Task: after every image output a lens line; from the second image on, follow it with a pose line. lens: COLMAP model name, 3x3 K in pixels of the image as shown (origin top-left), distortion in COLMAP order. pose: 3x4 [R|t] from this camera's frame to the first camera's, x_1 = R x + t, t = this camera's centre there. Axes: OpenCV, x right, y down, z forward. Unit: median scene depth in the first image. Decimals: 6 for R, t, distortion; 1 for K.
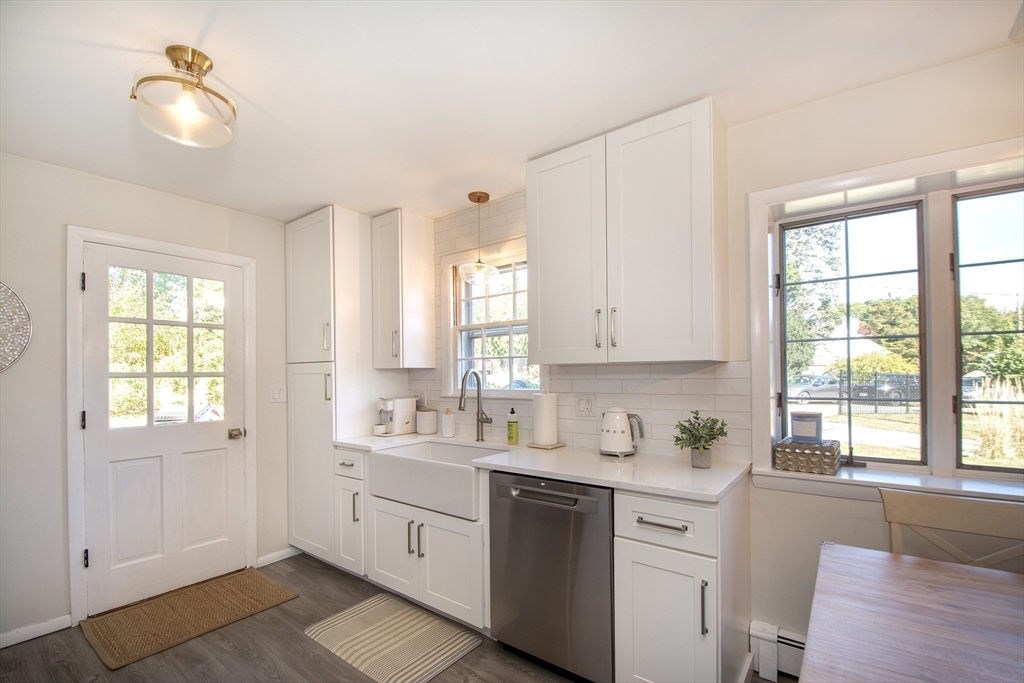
lens RADIAL K [[452.6, 0, 510.1], [0, 452.6, 370.1], [0, 0, 1]] dist [0.001681, -0.000160]
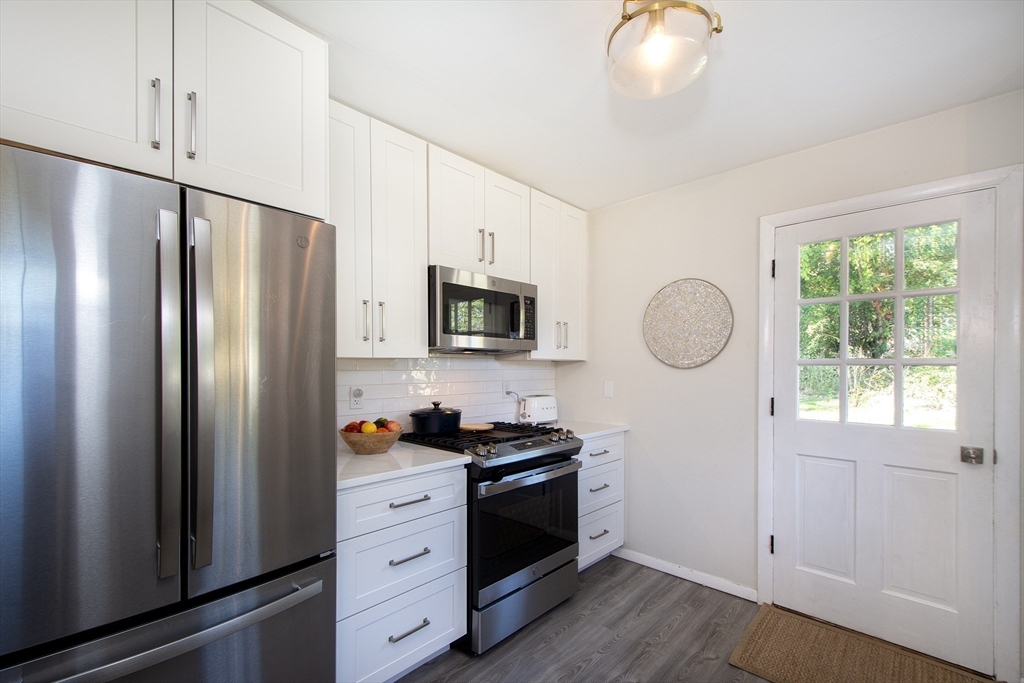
lens RADIAL K [[450.9, 0, 514.1], [0, 450.9, 365.6], [0, 0, 1]] dist [0.011507, 0.000128]
pose [[-0.088650, 0.013243, -0.995975, 0.096892], [0.008512, 0.999885, 0.012538, 0.001158], [0.996026, -0.007366, -0.088753, 0.455359]]
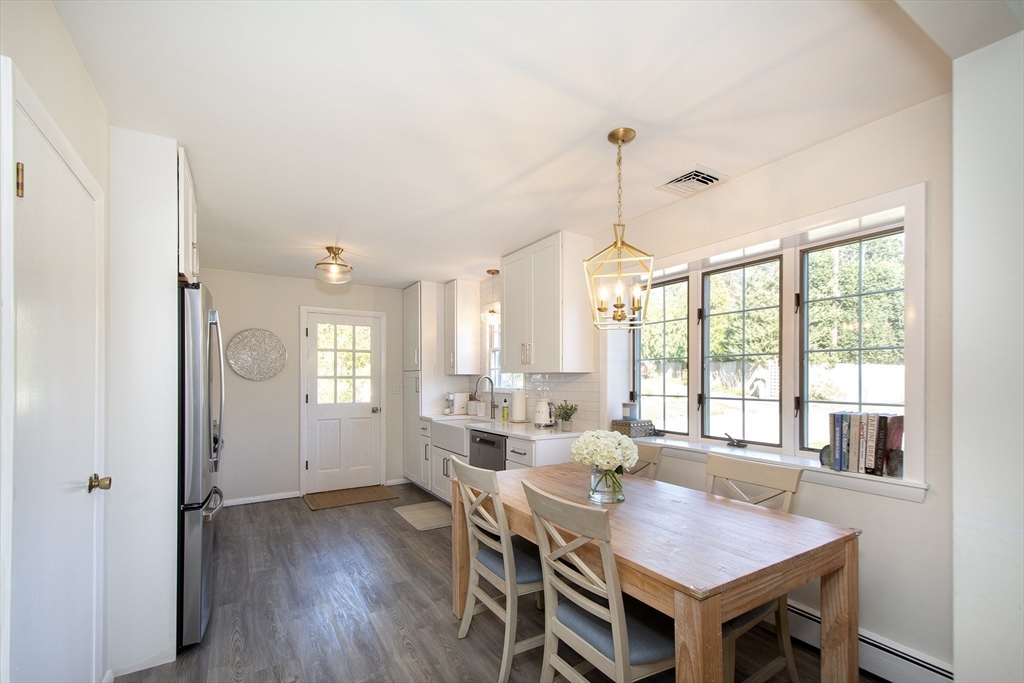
lens RADIAL K [[447.3, 0, 512.4], [0, 447.3, 379.0], [0, 0, 1]] dist [-0.000496, -0.000108]
pose [[0.934043, 0.010443, -0.357007, 0.593771], [-0.006375, 0.999901, 0.012569, -0.010227], [0.357103, -0.009464, 0.934017, -0.517247]]
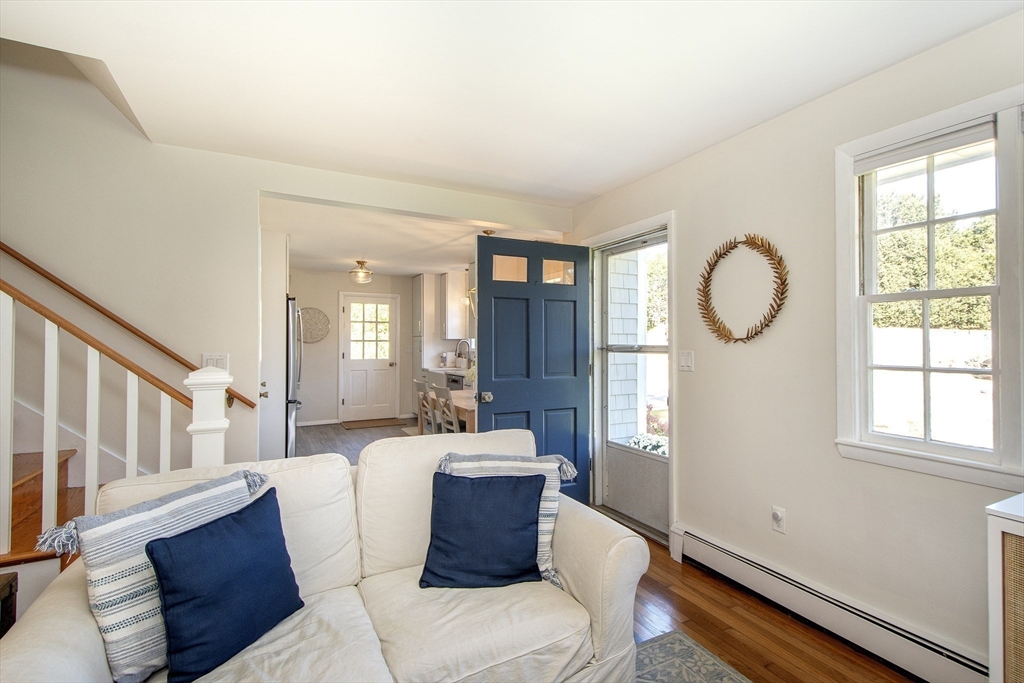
lens RADIAL K [[488.9, 0, 566.2], [0, 488.9, 339.1], [0, 0, 1]] dist [-0.000030, -0.000044]
pose [[0.935175, 0.010388, -0.354034, 1.391144], [-0.008193, 0.999937, 0.007699, -0.031975], [0.354091, -0.004300, 0.935201, -1.324294]]
